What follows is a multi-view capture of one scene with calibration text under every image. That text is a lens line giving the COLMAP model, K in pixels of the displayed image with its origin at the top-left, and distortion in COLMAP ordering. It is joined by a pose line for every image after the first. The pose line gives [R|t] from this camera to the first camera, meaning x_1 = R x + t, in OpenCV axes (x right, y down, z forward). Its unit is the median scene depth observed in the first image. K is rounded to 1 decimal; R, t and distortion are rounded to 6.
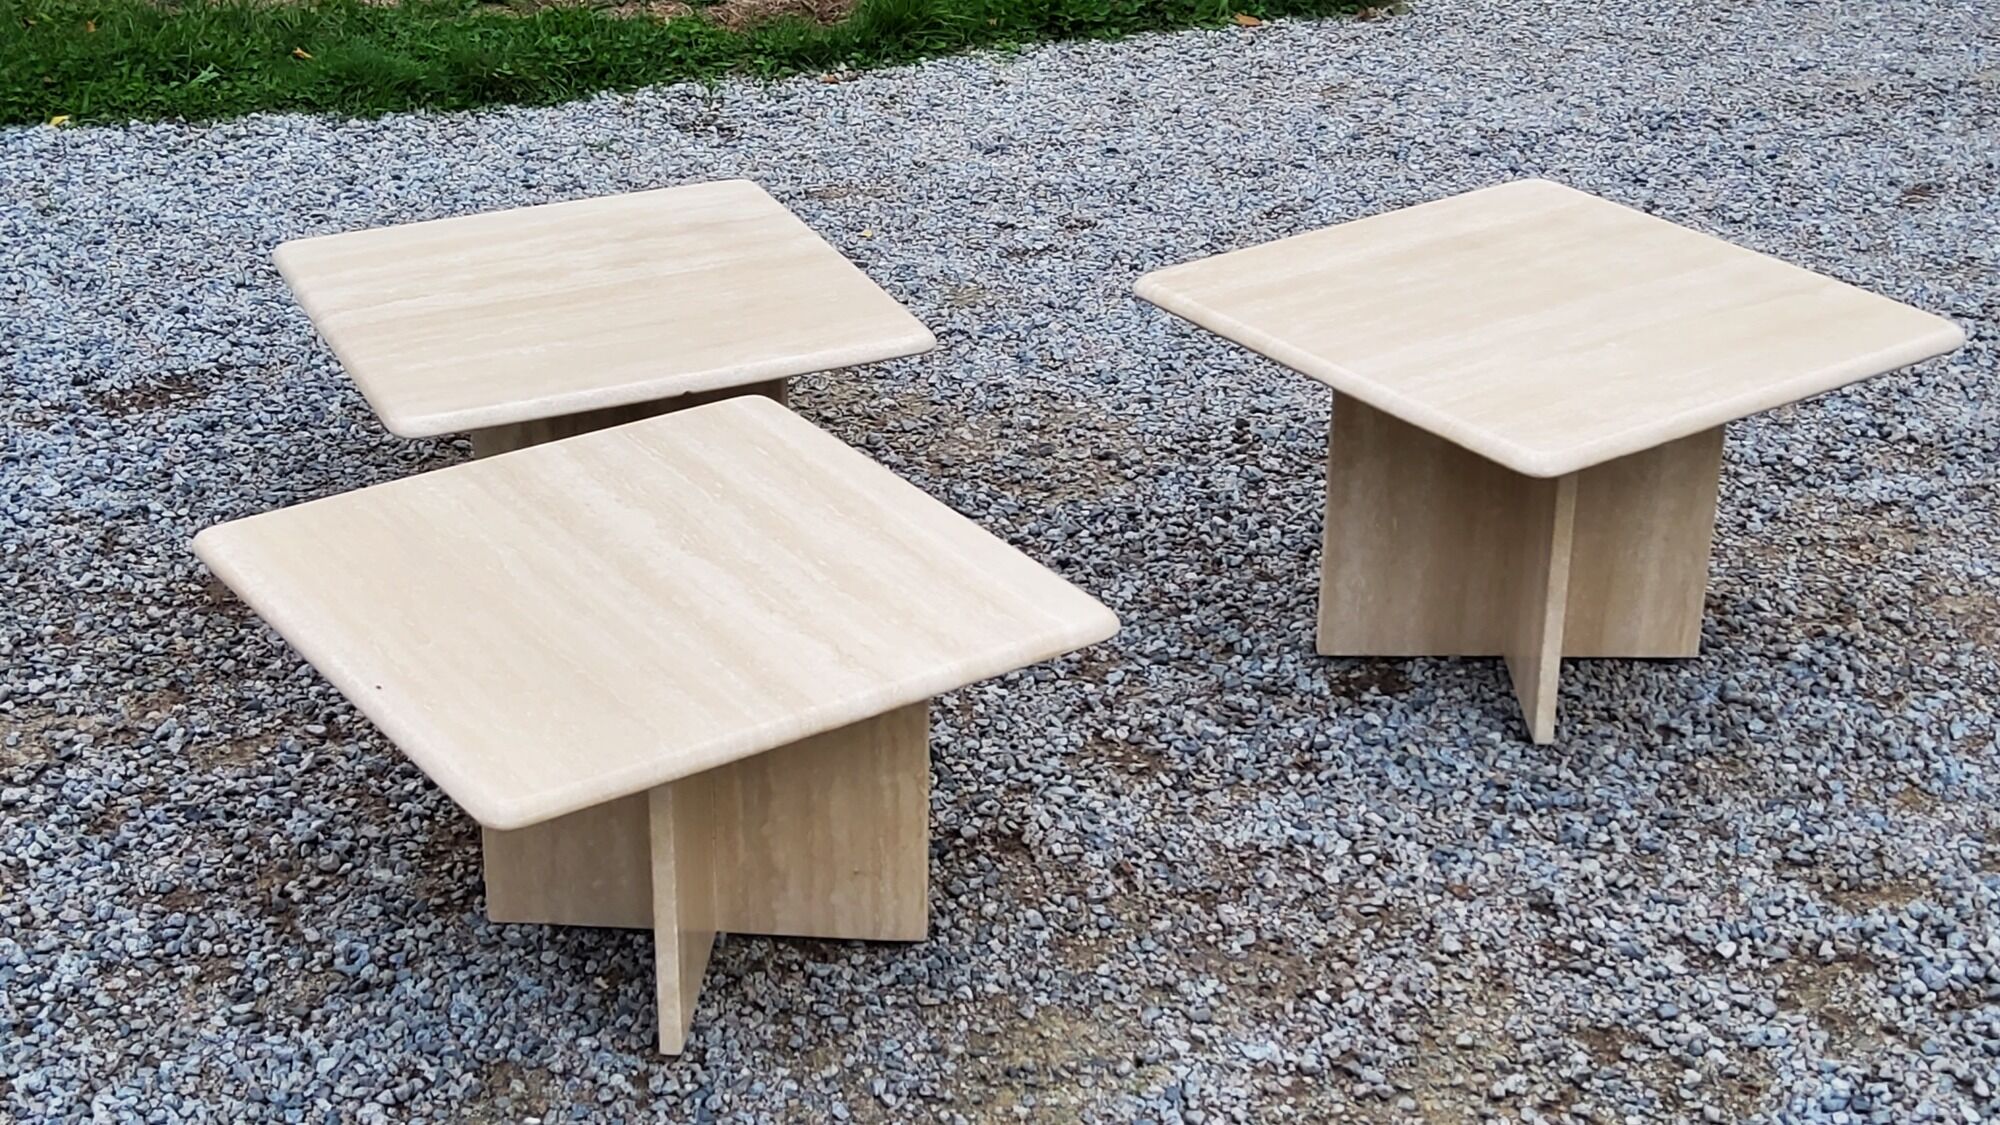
lens RADIAL K [[2967.6, 0, 1002.6], [0, 2967.6, 563.4], [0, 0, 1]] dist [0.116404, 0.000000]
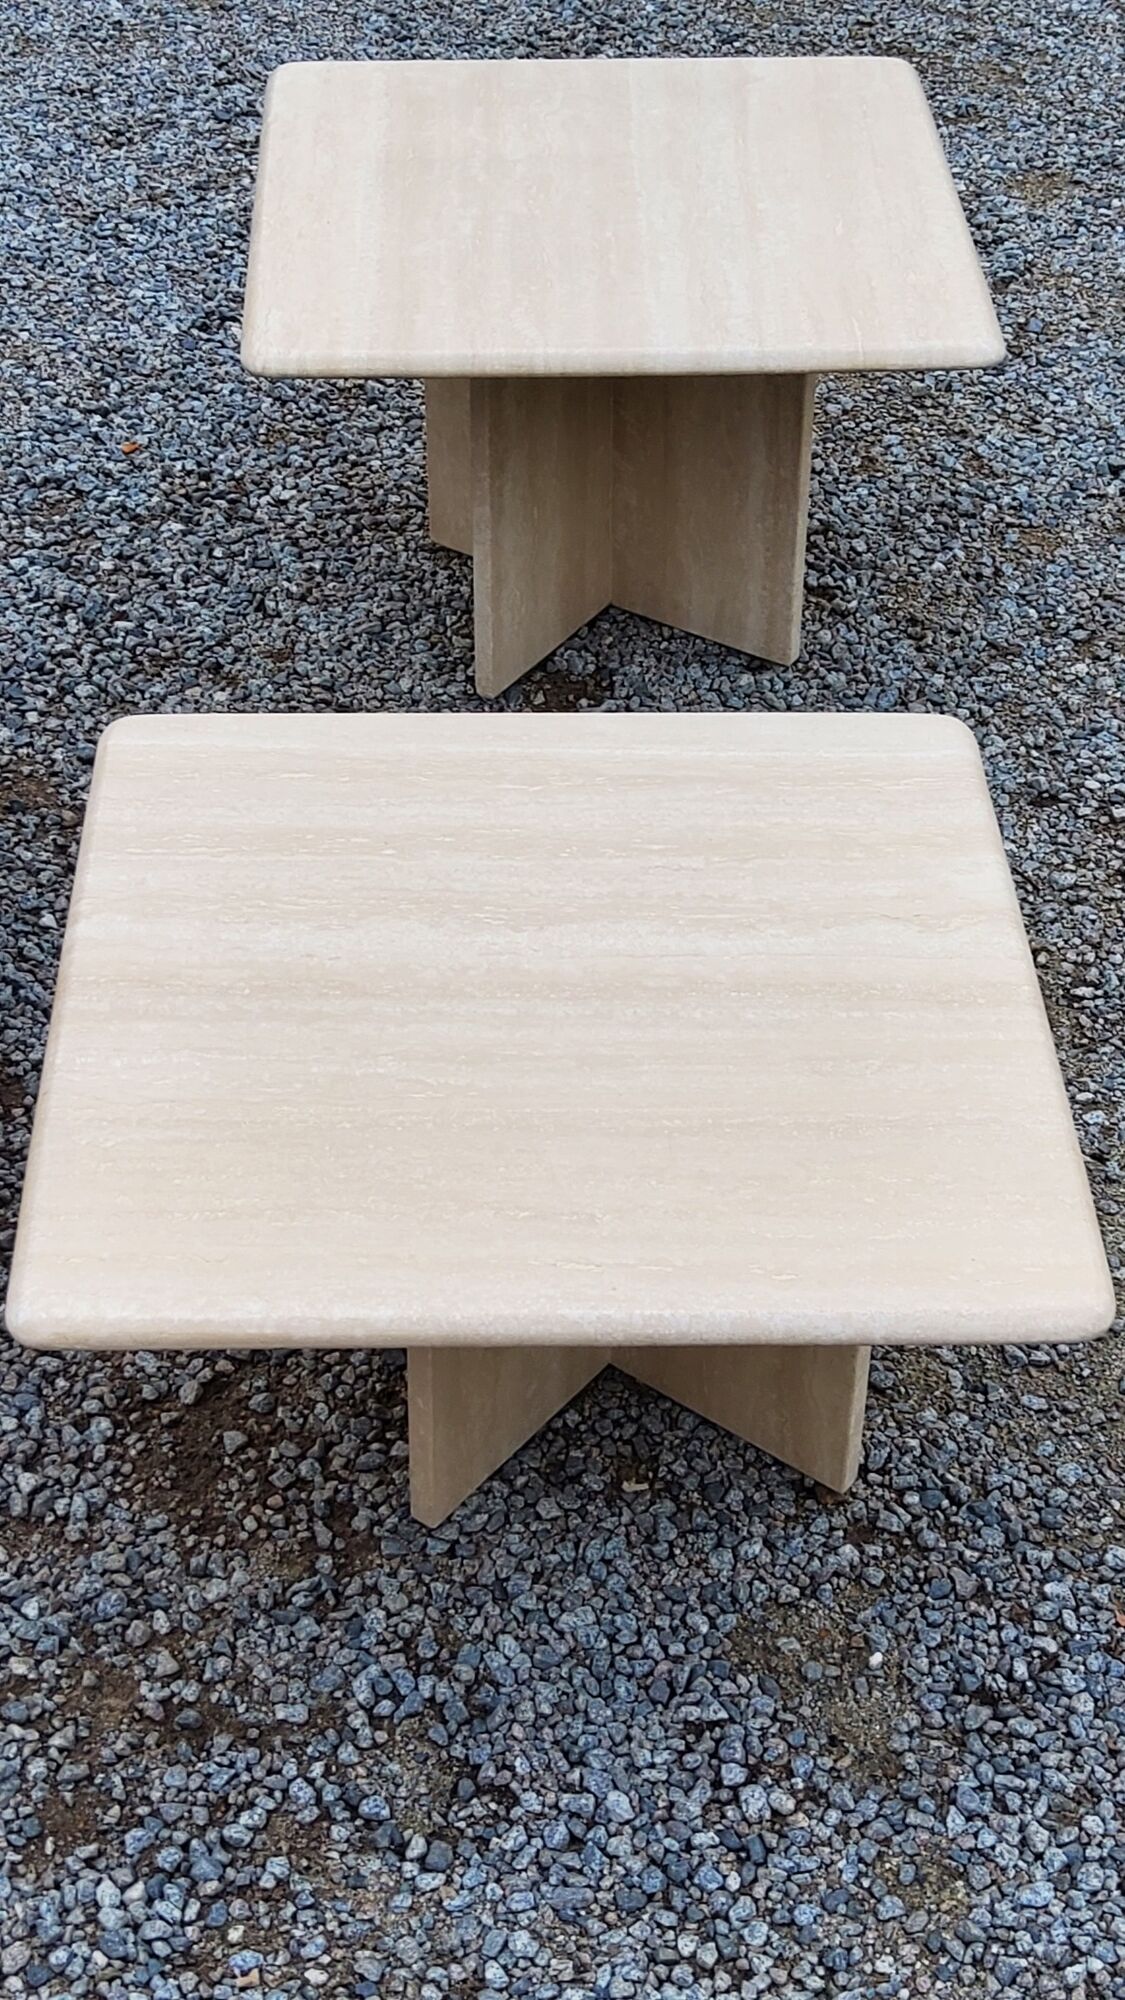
lens RADIAL K [[2967.6, 0, 566.4], [0, 2967.6, 995.7], [0, 0, 1]] dist [0.116404, 0.000000]
pose [[0.549598, -0.526543, 0.648610, -0.557780], [0.353273, 0.850026, 0.390708, -0.259065], [-0.757060, 0.014404, 0.653186, 0.518428]]
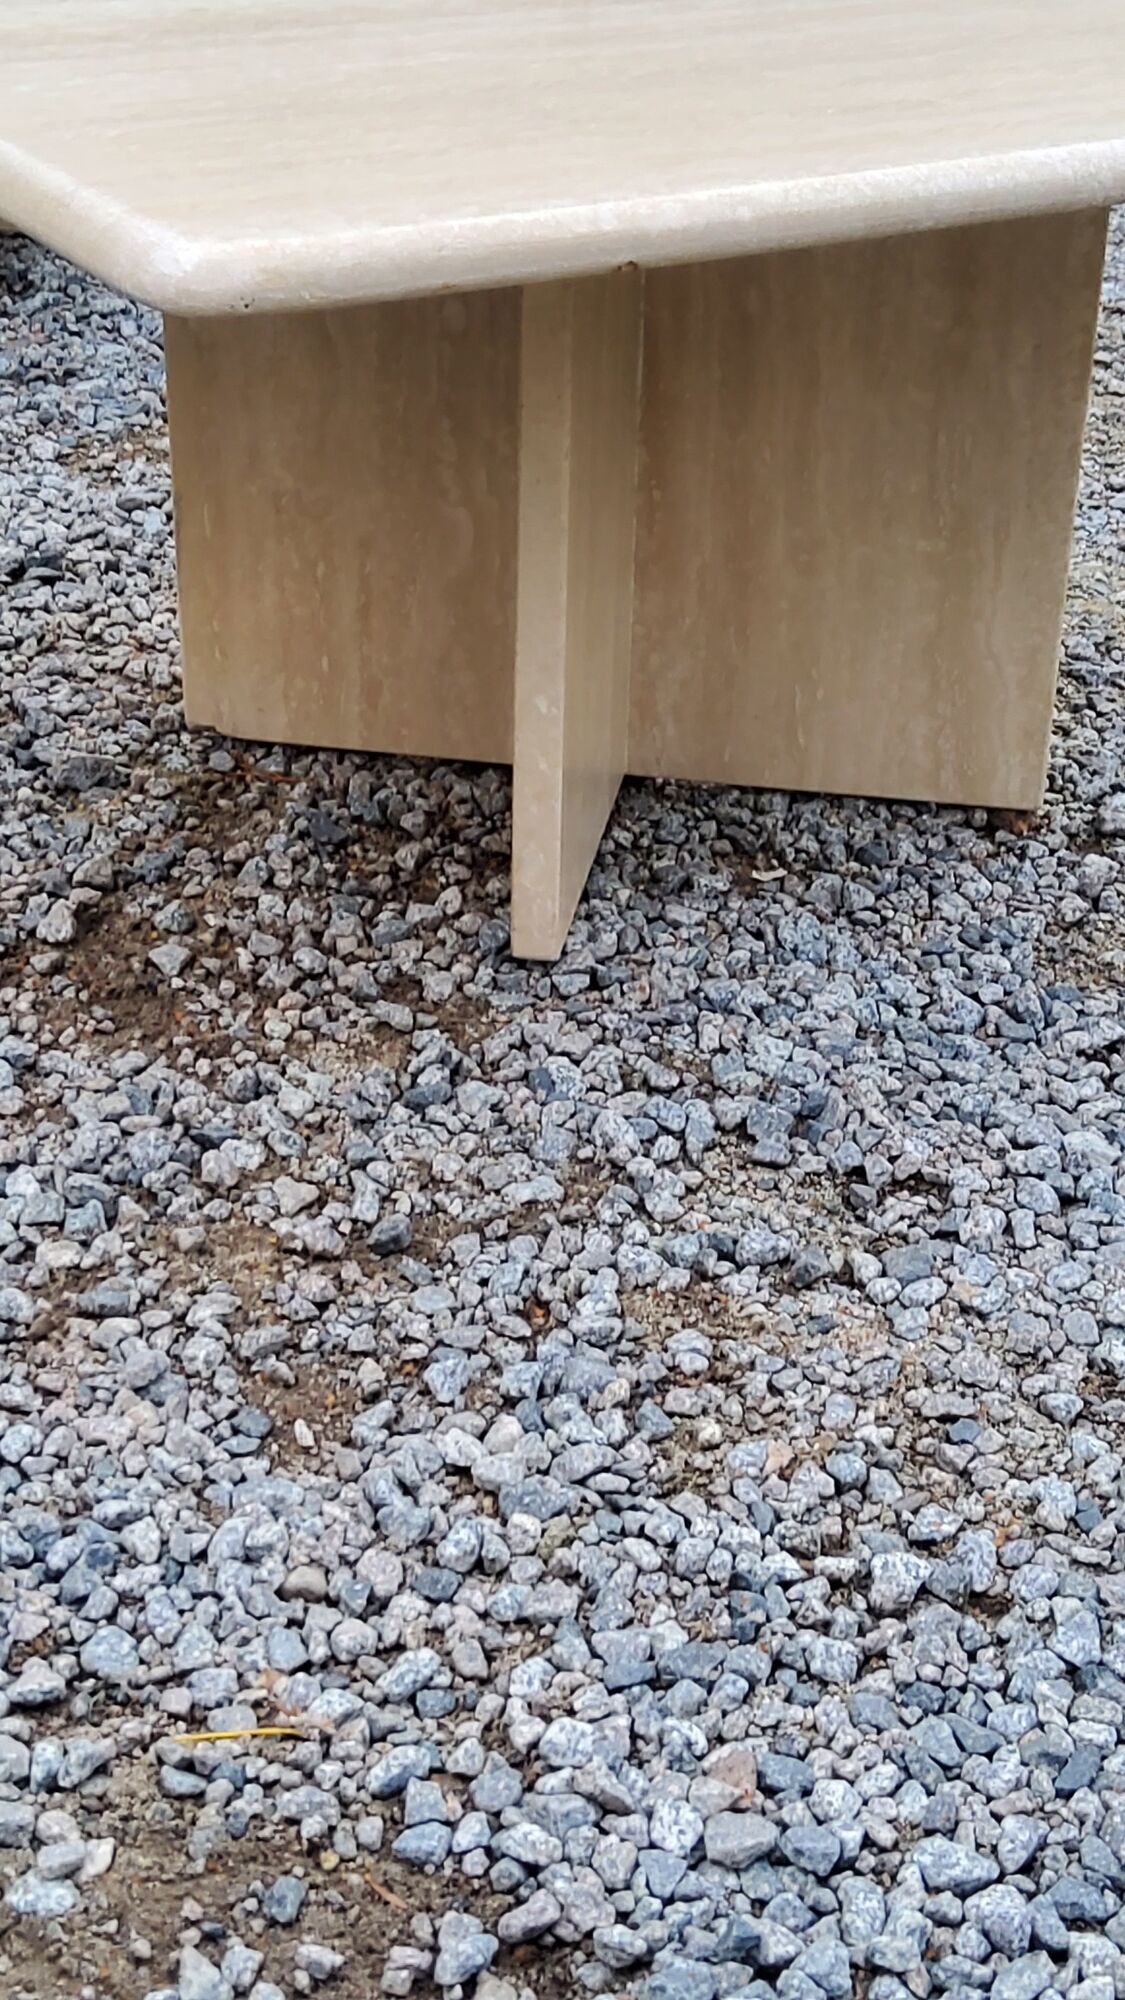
lens RADIAL K [[2967.6, 0, 554.5], [0, 2967.6, 987.5], [0, 0, 1]] dist [0.116404, 0.000000]
pose [[0.095822, -0.489422, 0.866766, -0.571751], [0.413828, 0.811541, 0.412490, -0.062812], [-0.905298, 0.319167, 0.280300, 0.890553]]
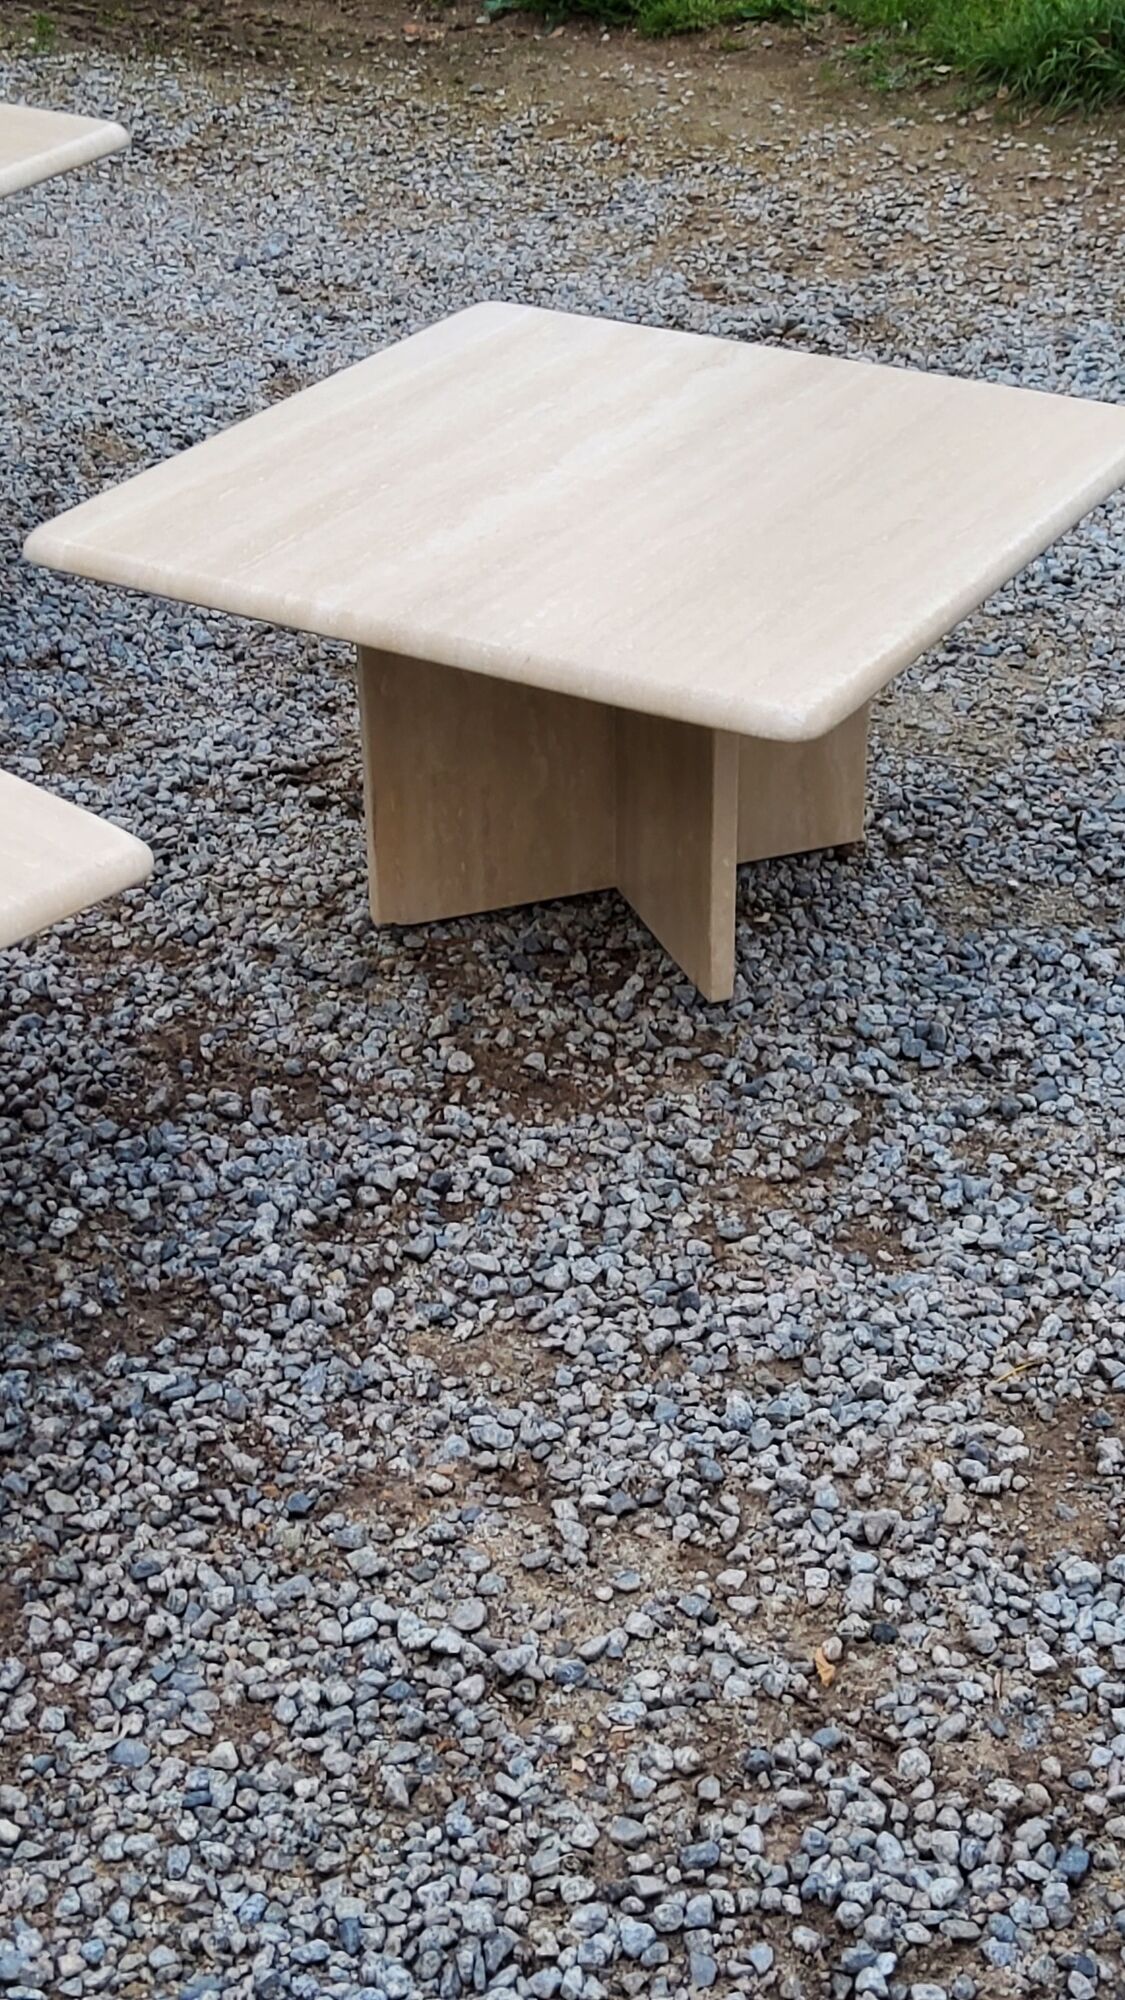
lens RADIAL K [[2967.6, 0, 594.5], [0, 2967.6, 981.1], [0, 0, 1]] dist [0.116404, 0.000000]
pose [[-0.415355, -0.471310, 0.778040, -0.782489], [0.397576, 0.675237, 0.621280, -0.395479], [-0.818177, 0.567382, -0.093081, 1.119282]]
